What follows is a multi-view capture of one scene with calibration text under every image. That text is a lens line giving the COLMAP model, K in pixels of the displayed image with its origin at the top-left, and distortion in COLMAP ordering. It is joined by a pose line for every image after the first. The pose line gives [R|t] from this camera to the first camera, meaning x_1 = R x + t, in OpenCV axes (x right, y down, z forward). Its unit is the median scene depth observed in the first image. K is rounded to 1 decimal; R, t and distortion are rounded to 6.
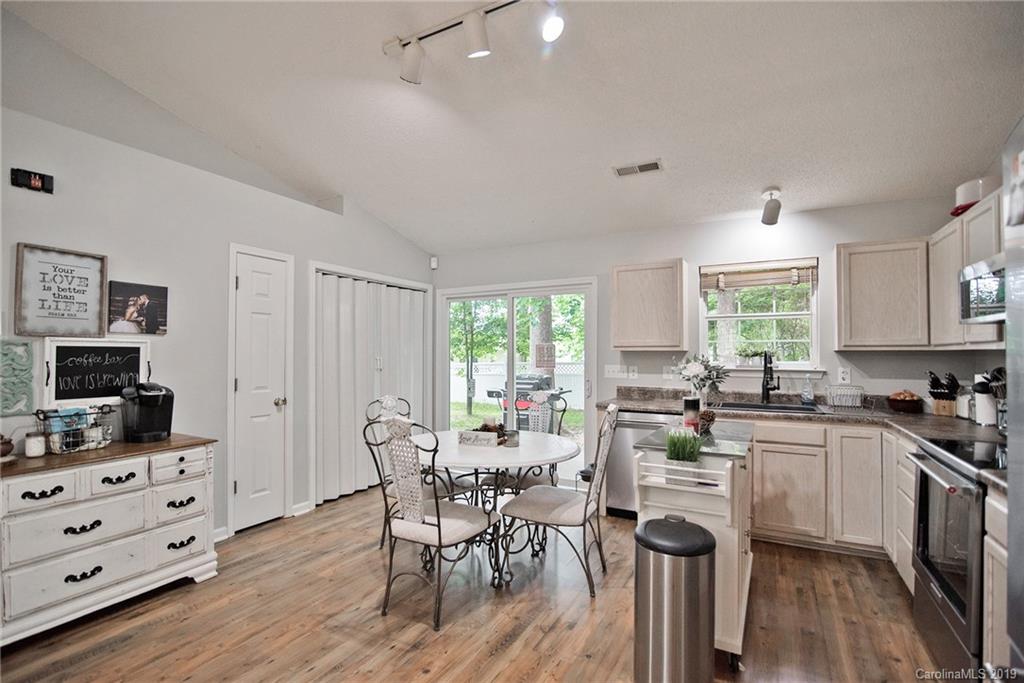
lens RADIAL K [[470.0, 0, 512.7], [0, 470.0, 347.5], [0, 0, 1]] dist [-0.020128, 0.000873]
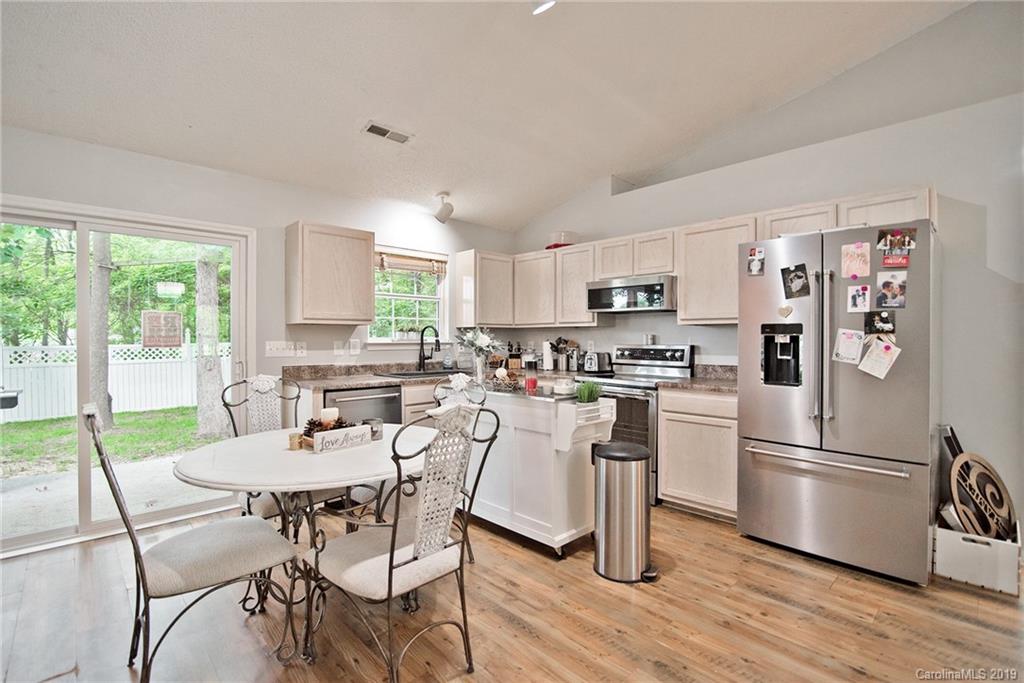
lens RADIAL K [[470.0, 0, 514.8], [0, 470.0, 338.6], [0, 0, 1]] dist [-0.020128, 0.000873]
pose [[0.301353, -0.002706, 0.953509, -0.508846], [-0.008769, 0.999946, 0.005609, 0.028217], [-0.953472, -0.010051, 0.301313, 0.409508]]
